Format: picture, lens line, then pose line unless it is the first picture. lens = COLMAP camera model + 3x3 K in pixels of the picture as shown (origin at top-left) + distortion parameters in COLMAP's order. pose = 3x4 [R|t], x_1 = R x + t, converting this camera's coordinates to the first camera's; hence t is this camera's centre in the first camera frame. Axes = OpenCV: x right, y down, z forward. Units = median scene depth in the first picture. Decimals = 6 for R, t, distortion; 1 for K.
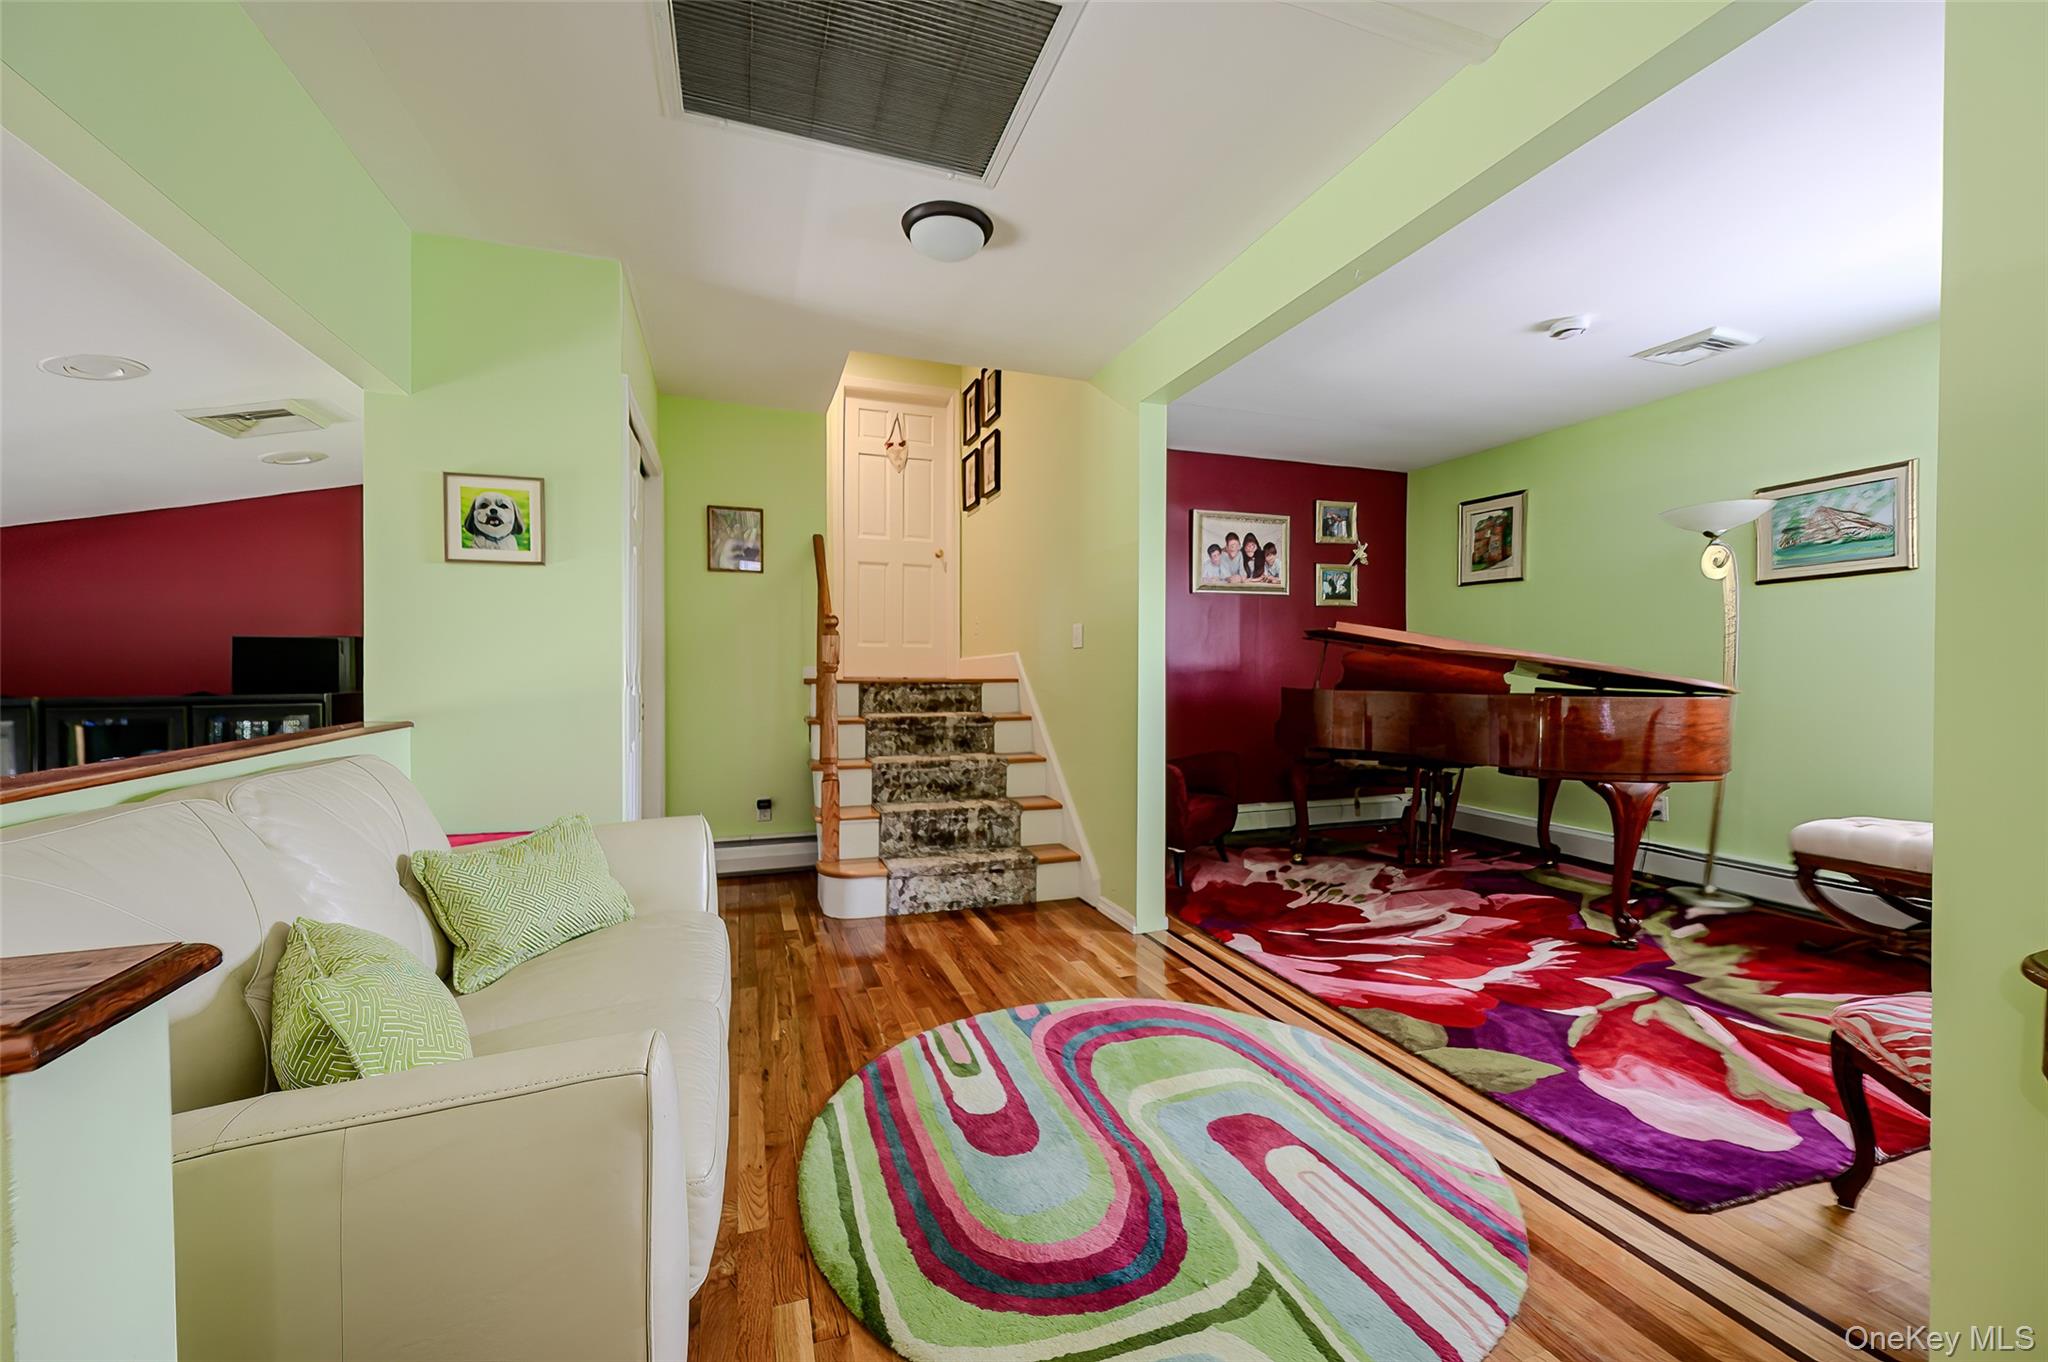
lens RADIAL K [[826.0, 0, 1026.9], [0, 826.0, 680.0], [0, 0, 1]] dist [0.002899, 0.000474]
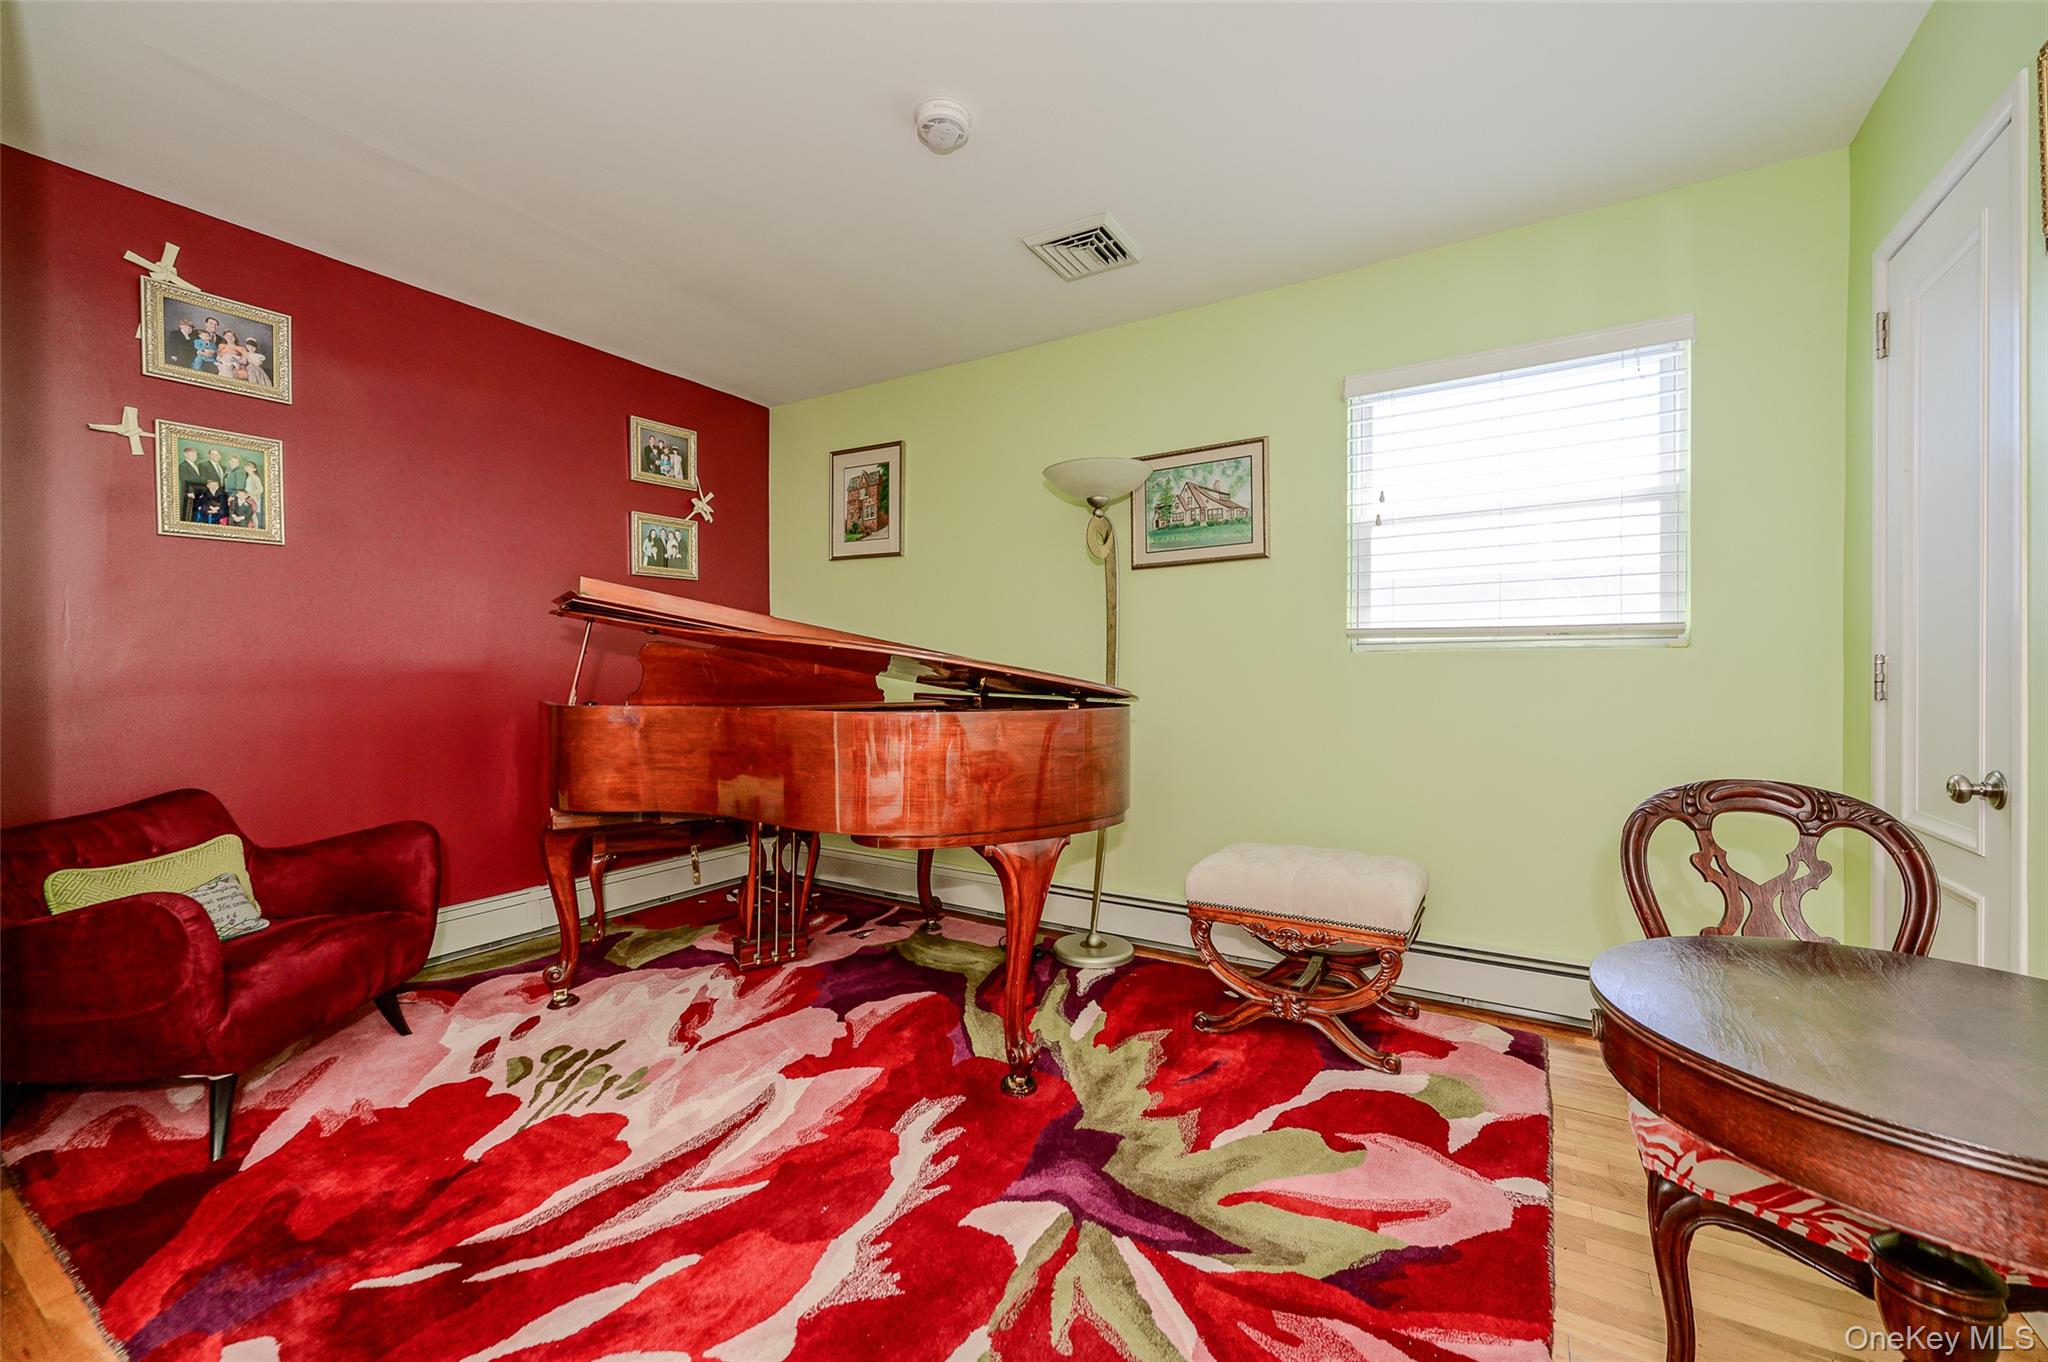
lens RADIAL K [[826.0, 0, 1026.9], [0, 826.0, 677.9], [0, 0, 1]] dist [0.002899, 0.000474]
pose [[0.786399, -0.007886, 0.617668, 0.262688], [0.009102, 0.999958, 0.001177, -0.005428], [-0.617651, 0.004696, 0.786438, 0.390015]]
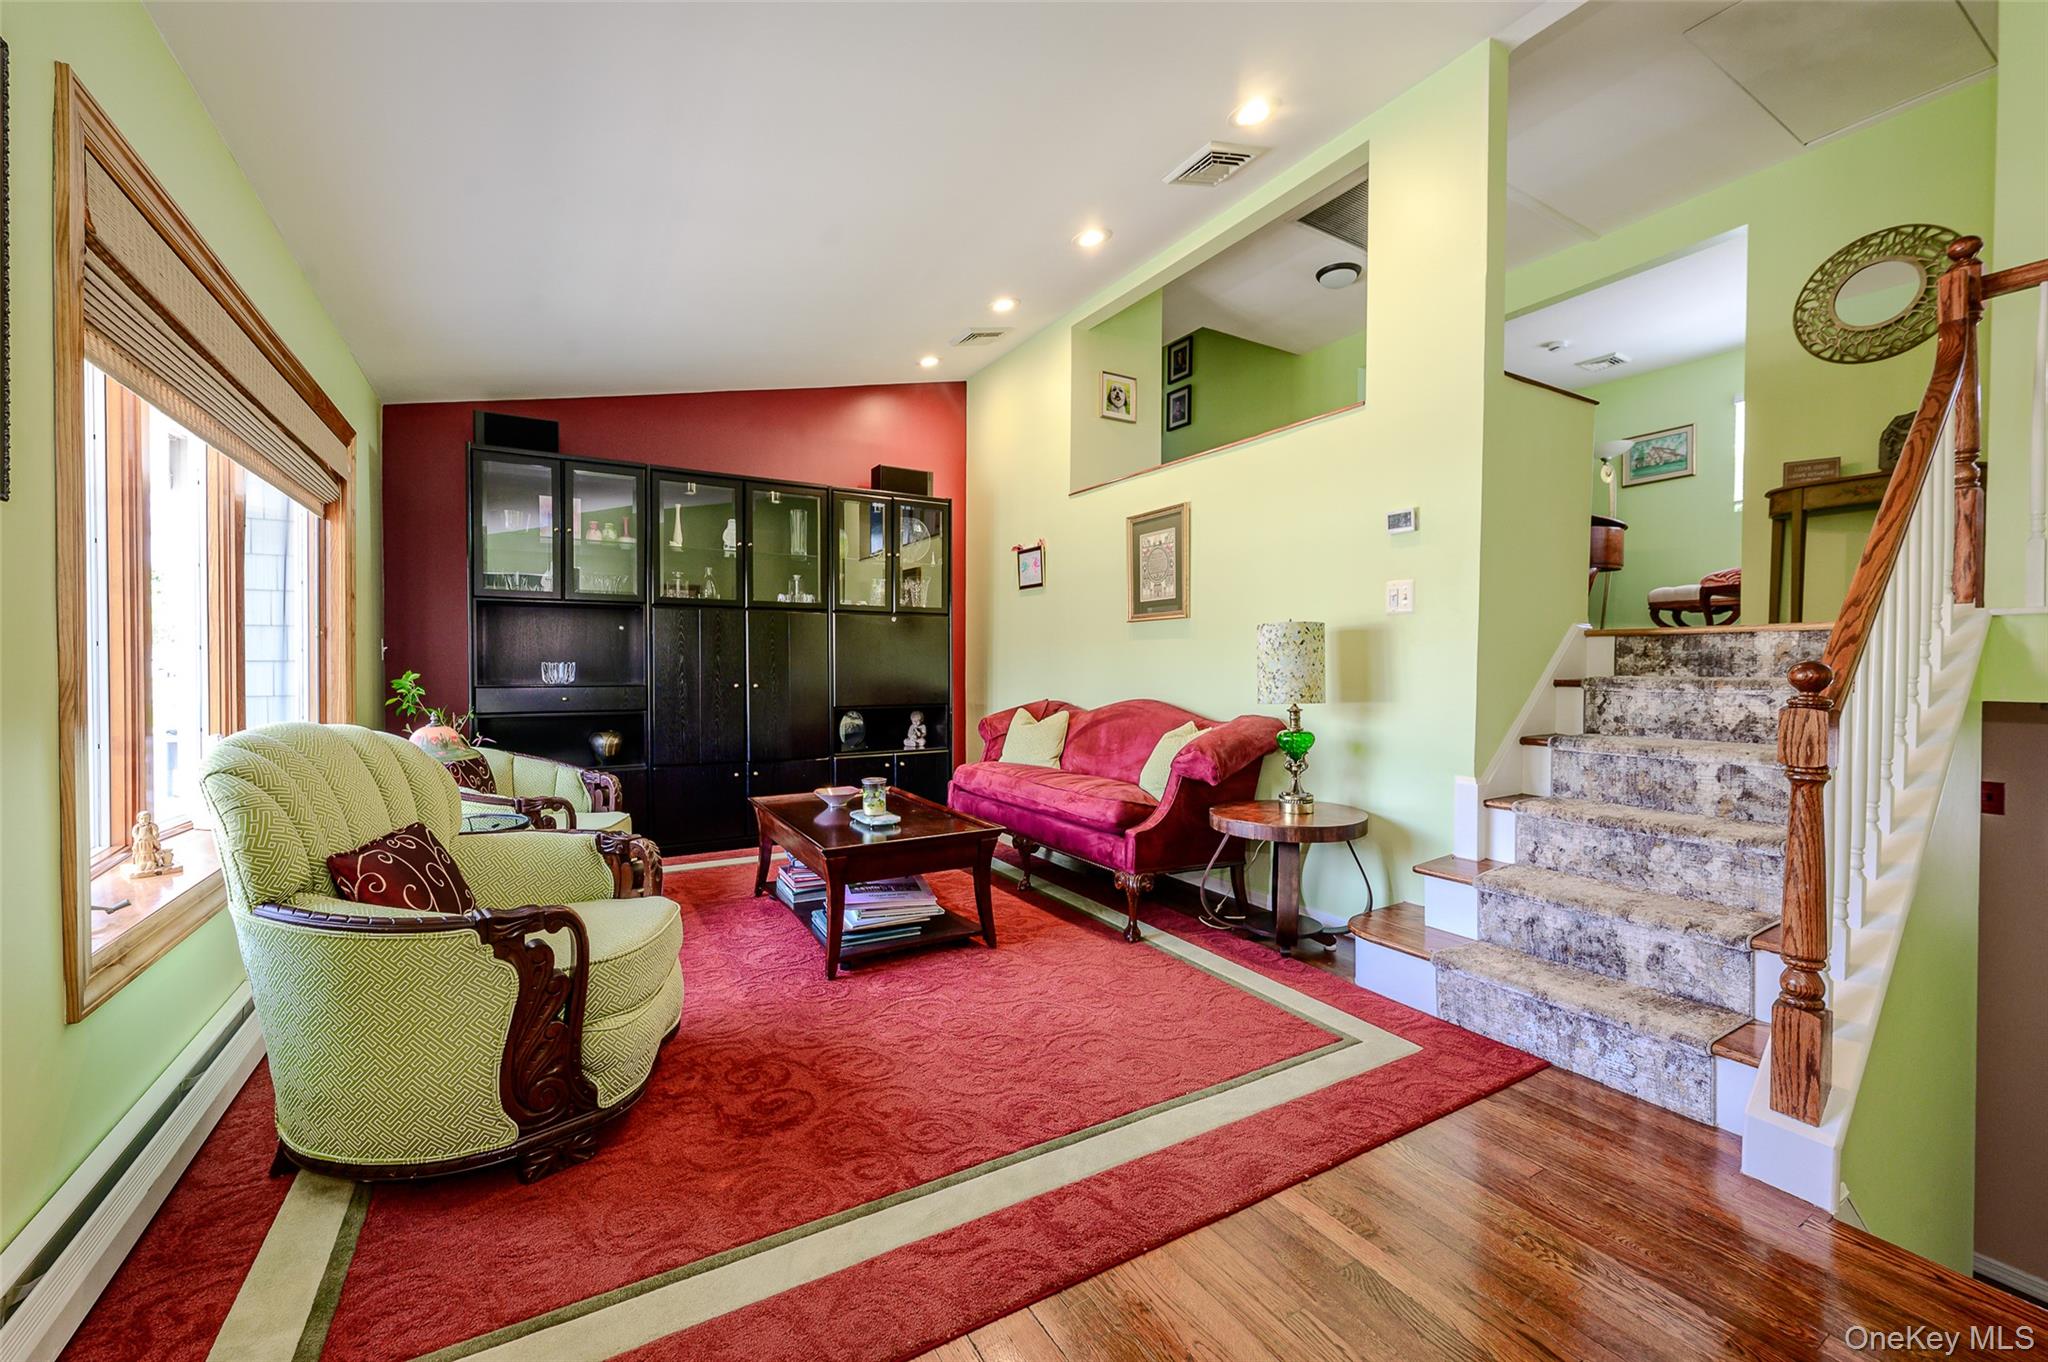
lens RADIAL K [[826.0, 0, 1029.6], [0, 826.0, 681.6], [0, 0, 1]] dist [0.002899, 0.000474]
pose [[0.982052, 0.006072, 0.188511, -0.837440], [-0.008326, 0.999903, 0.011169, 0.324576], [-0.188425, -0.012538, 0.982008, -0.642216]]
